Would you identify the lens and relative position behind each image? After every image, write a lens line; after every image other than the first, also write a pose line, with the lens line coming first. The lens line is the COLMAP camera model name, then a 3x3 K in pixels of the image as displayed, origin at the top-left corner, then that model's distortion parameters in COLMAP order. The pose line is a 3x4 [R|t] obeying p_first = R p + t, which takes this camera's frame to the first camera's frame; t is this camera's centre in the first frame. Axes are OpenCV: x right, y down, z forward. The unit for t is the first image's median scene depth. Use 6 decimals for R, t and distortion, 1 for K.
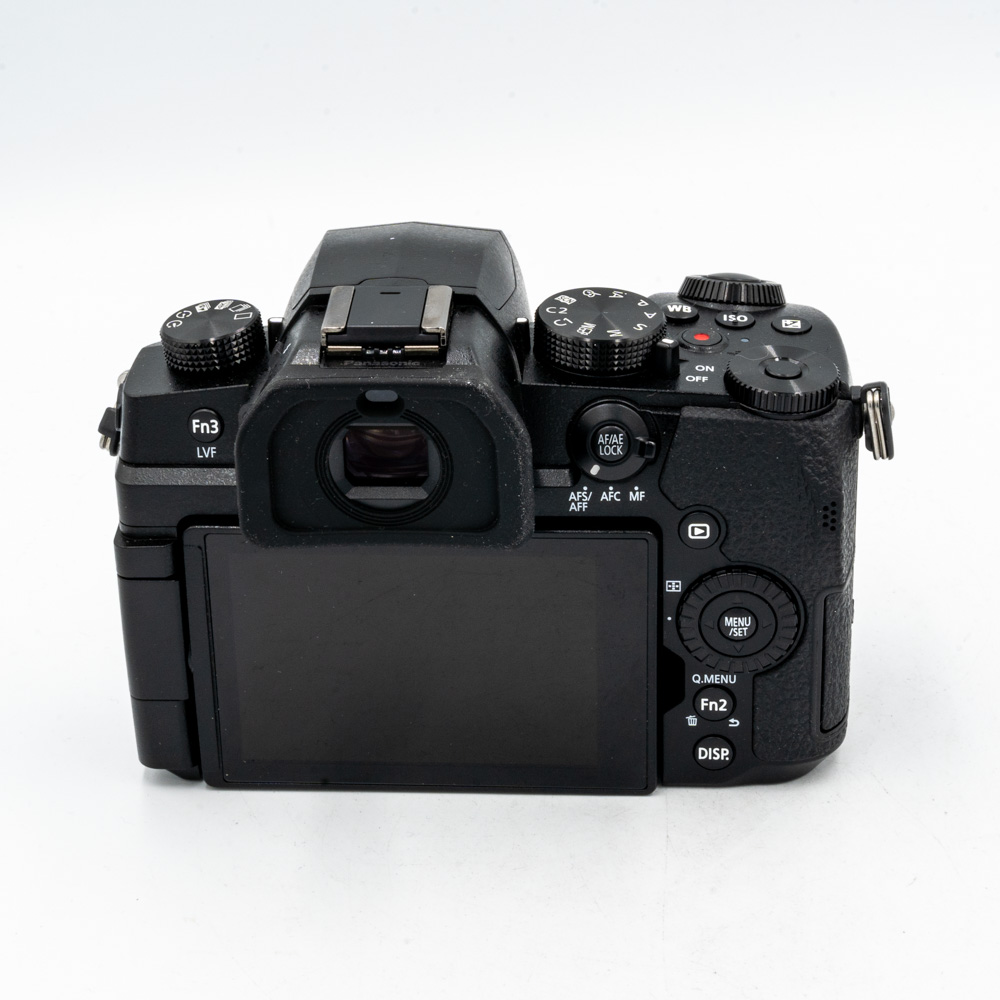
lens RADIAL K [[2704.3, 0, 500.0], [0, 2704.3, 500.0], [0, 0, 1]] dist [-0.055275, -0.251374]
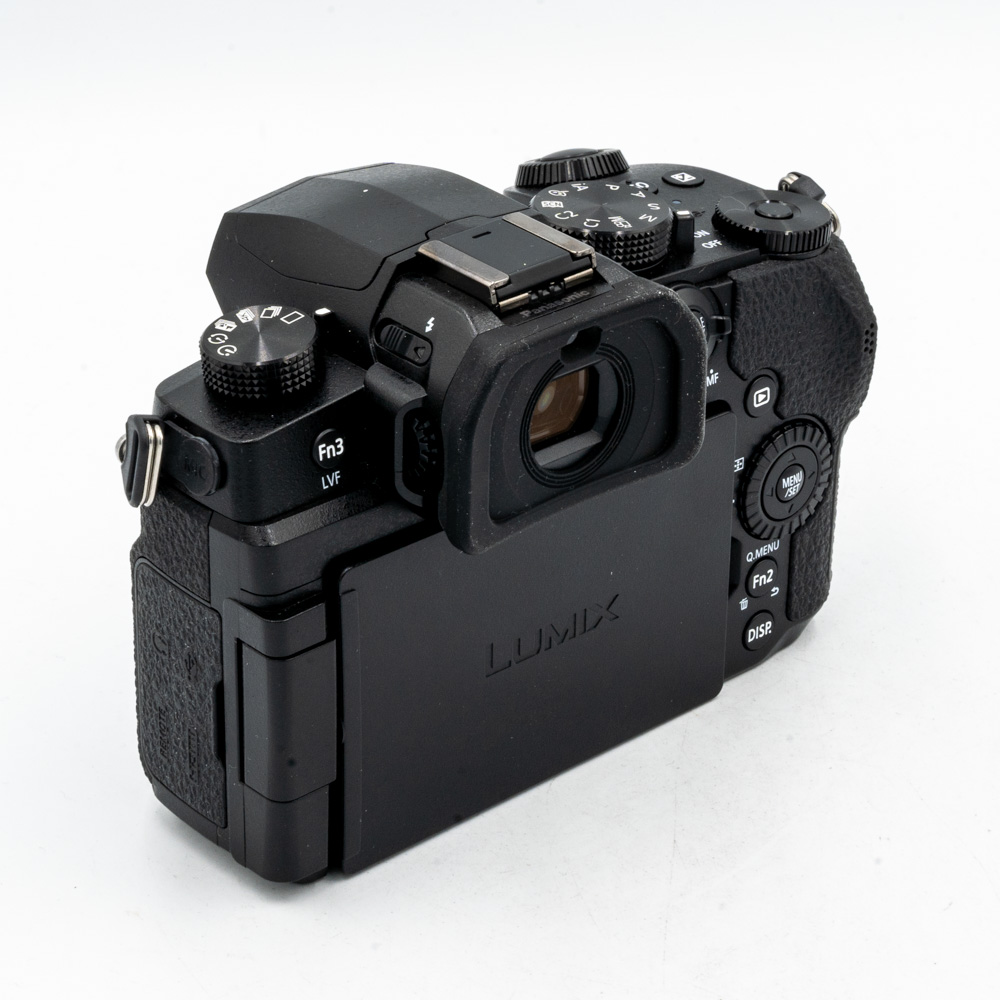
lens RADIAL K [[3096.5, 0, 500.0], [0, 3096.5, 500.0], [0, 0, 1]] dist [-0.008458, 0.489788]
pose [[0.707257, -0.307904, 0.636383, -0.688777], [0.305422, 0.944909, 0.117743, -0.109542], [-0.637578, 0.111091, 0.762334, 0.234219]]
